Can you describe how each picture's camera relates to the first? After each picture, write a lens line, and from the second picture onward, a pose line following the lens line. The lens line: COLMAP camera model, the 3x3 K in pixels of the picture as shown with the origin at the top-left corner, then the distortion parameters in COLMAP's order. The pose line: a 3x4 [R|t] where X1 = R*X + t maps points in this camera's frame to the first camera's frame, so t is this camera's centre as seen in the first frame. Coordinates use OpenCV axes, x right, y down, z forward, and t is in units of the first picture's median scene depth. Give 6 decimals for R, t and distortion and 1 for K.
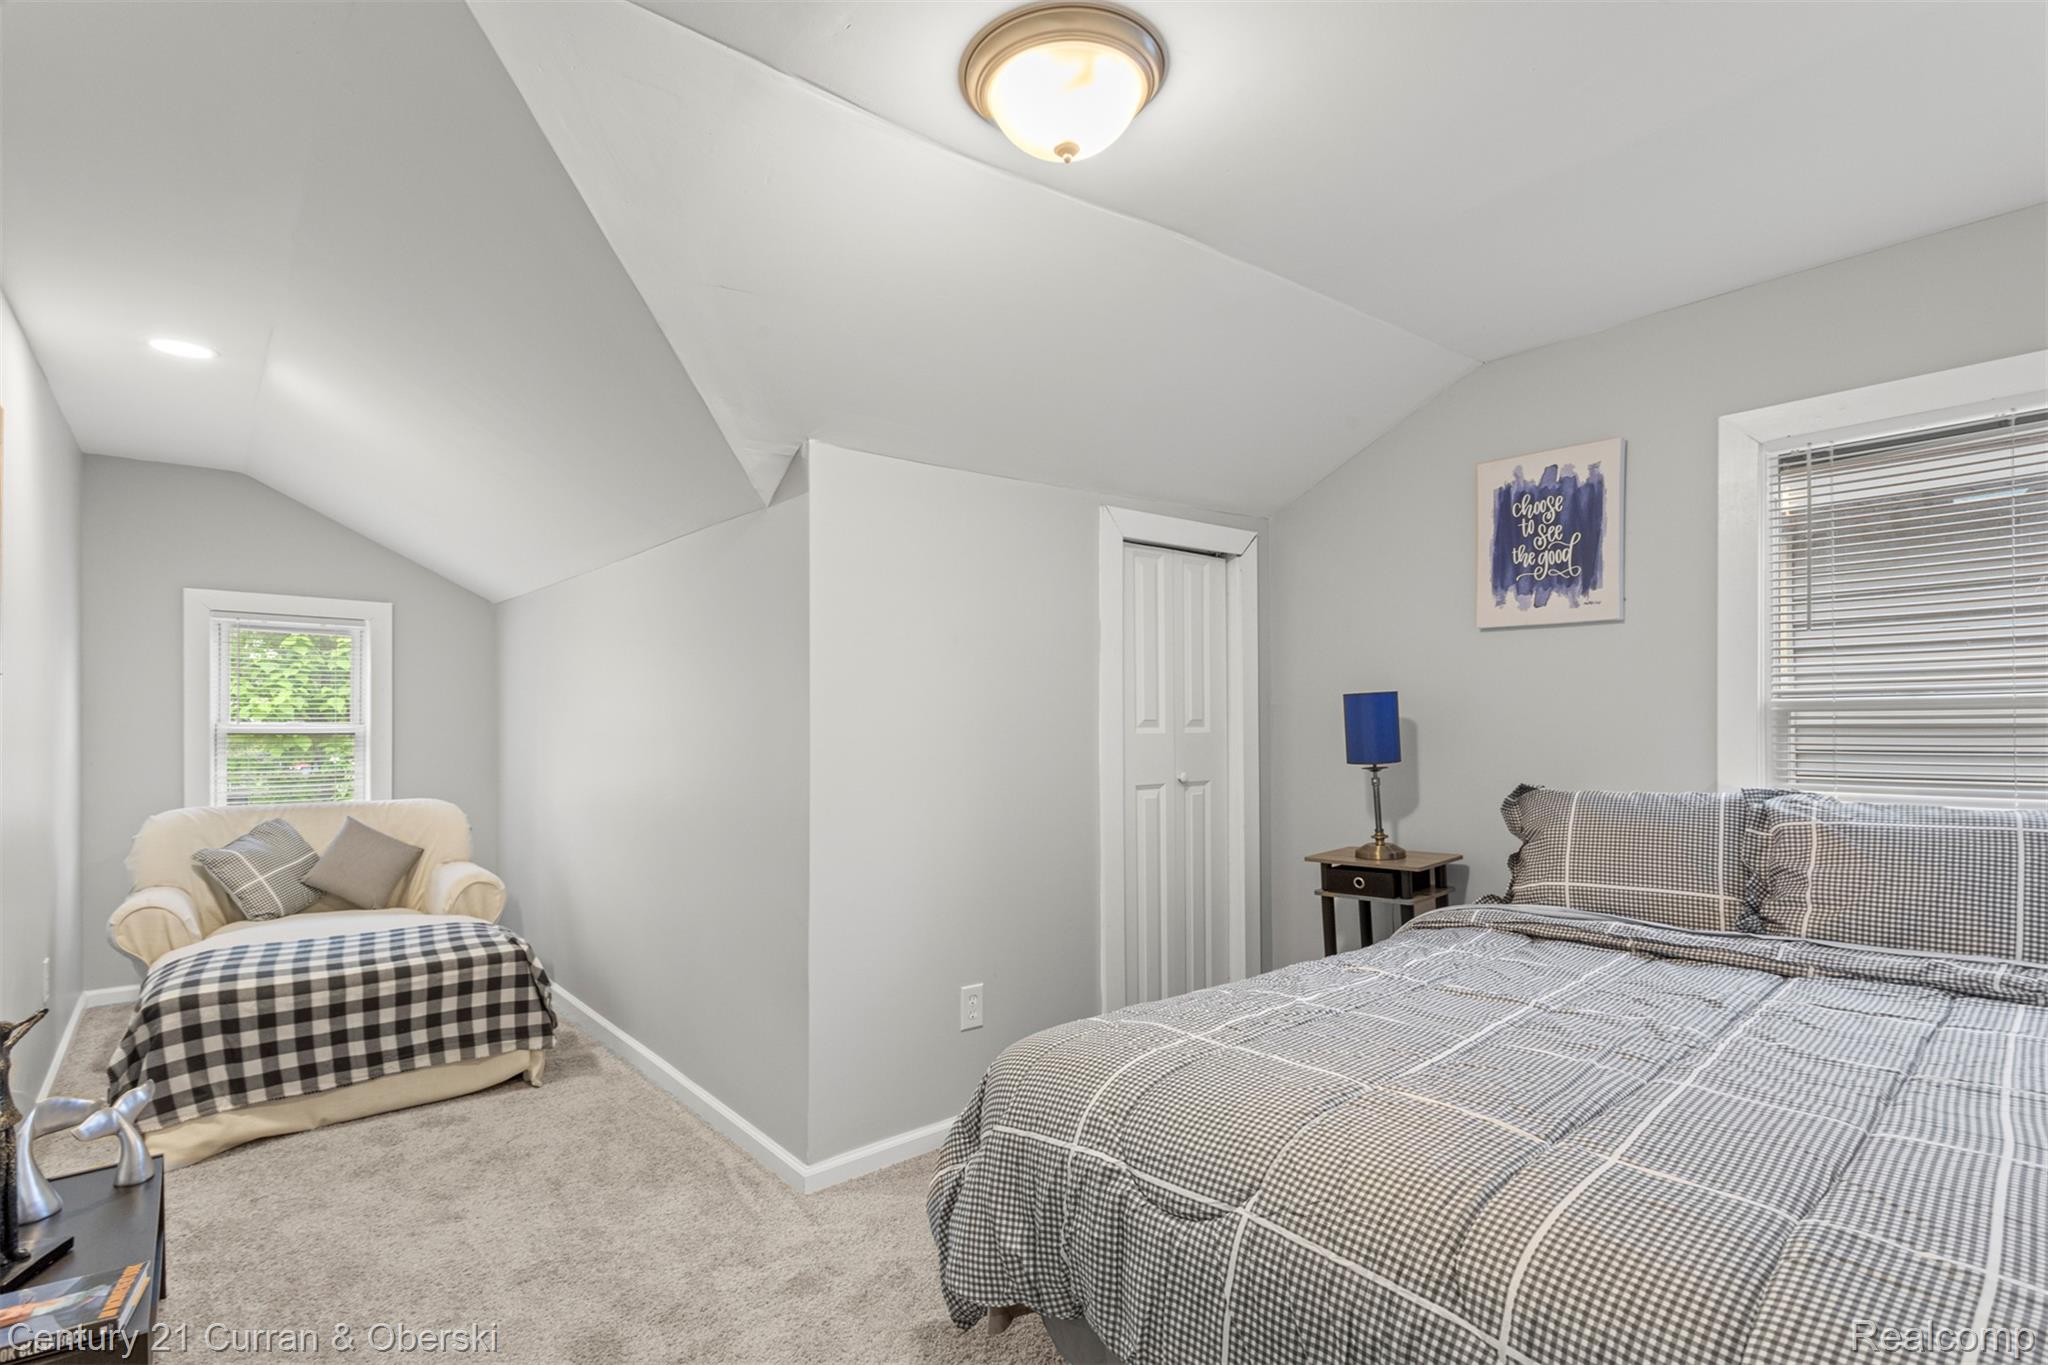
lens RADIAL K [[942.1, 0, 1022.2], [0, 942.1, 723.7], [0, 0, 1]] dist [-0.000603, -0.000030]
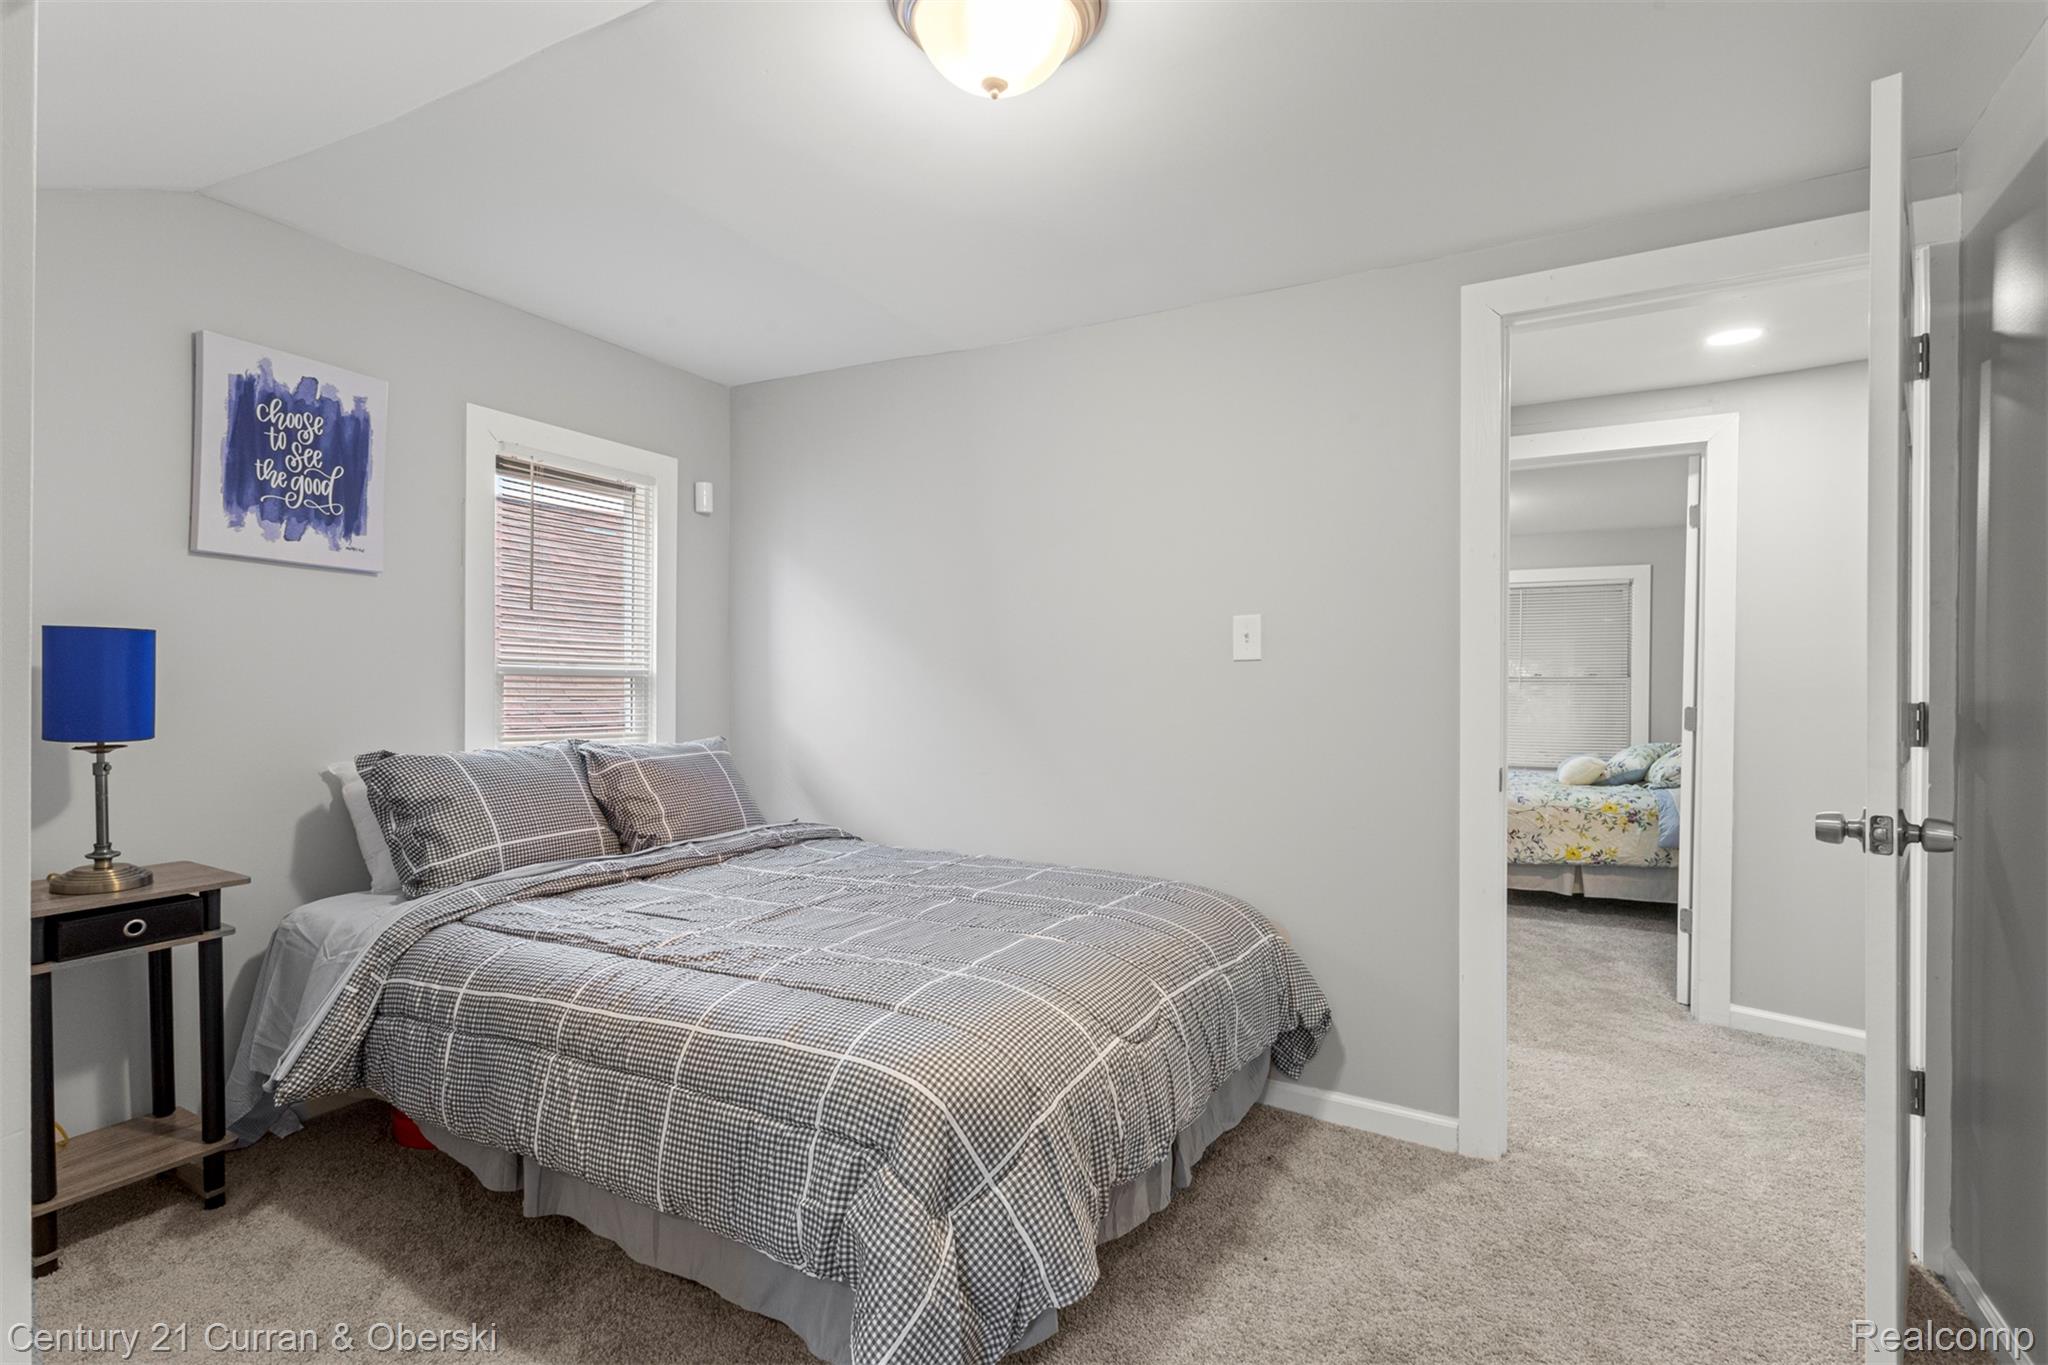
lens RADIAL K [[972.5, 0, 1024.9], [0, 972.5, 696.7], [0, 0, 1]] dist [-0.000303, 0.000202]
pose [[-0.319065, 0.001545, 0.947732, -0.468138], [-0.008517, 0.999954, -0.004498, 0.011576], [-0.947695, -0.009507, -0.319037, 0.661601]]
